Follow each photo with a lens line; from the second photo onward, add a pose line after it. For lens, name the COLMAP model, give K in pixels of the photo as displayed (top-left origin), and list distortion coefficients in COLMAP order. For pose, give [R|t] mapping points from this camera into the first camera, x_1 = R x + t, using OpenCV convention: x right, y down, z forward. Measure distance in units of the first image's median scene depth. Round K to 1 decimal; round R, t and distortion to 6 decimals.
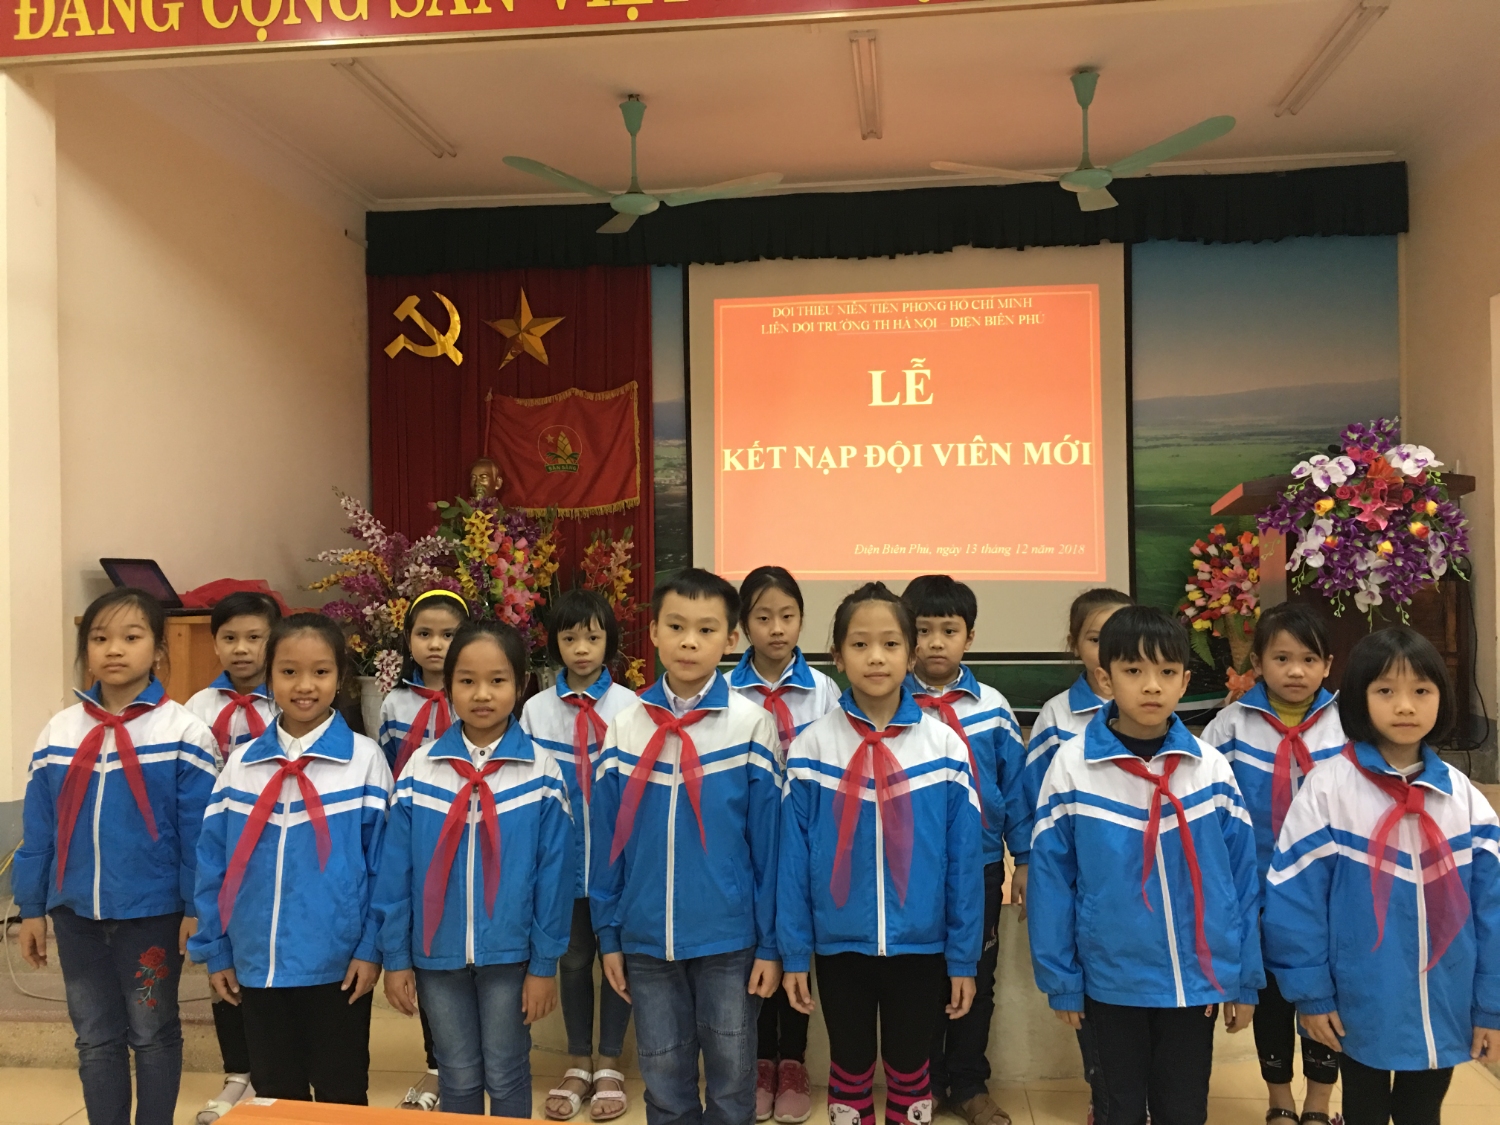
lens RADIAL K [[1271.4, 0, 750.0], [0, 1271.4, 562.5], [0, 0, 1]] dist [0.068373, -0.072473]
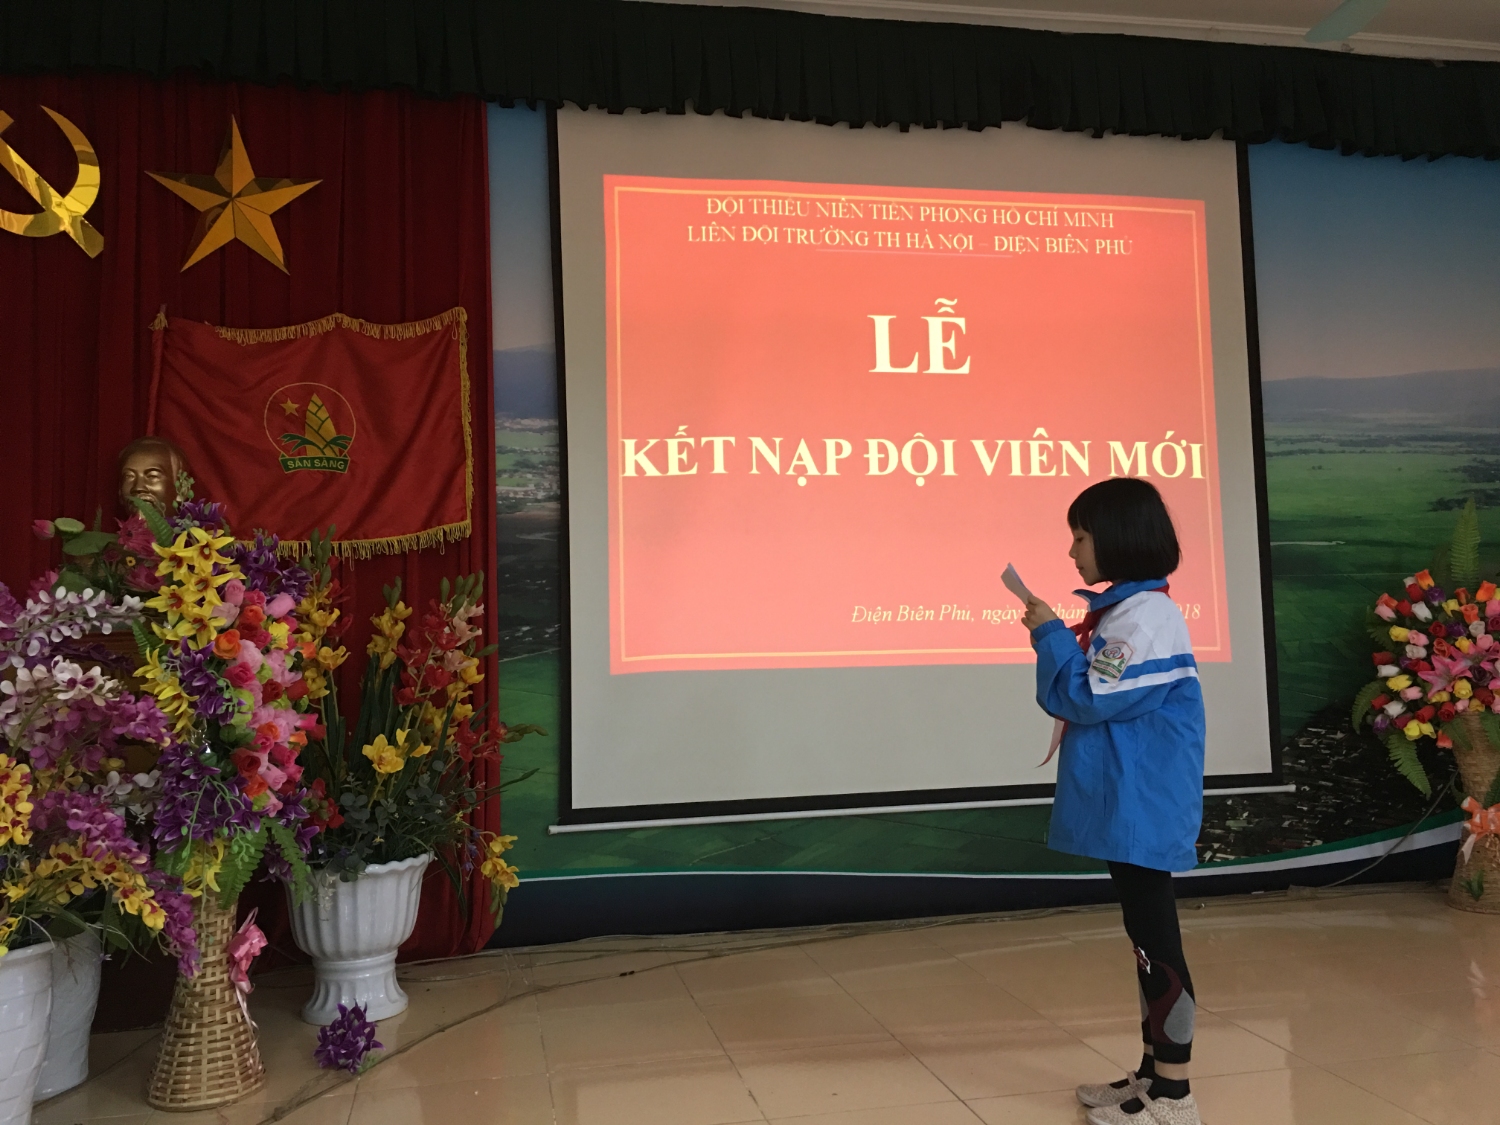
lens RADIAL K [[1271.4, 0, 750.0], [0, 1271.4, 562.5], [0, 0, 1]] dist [0.068373, -0.072473]
pose [[0.950208, 0.004319, 0.311585, -0.145275], [0.012888, 0.998504, -0.053145, -0.003666], [-0.311348, 0.054515, 0.948731, 0.459996]]
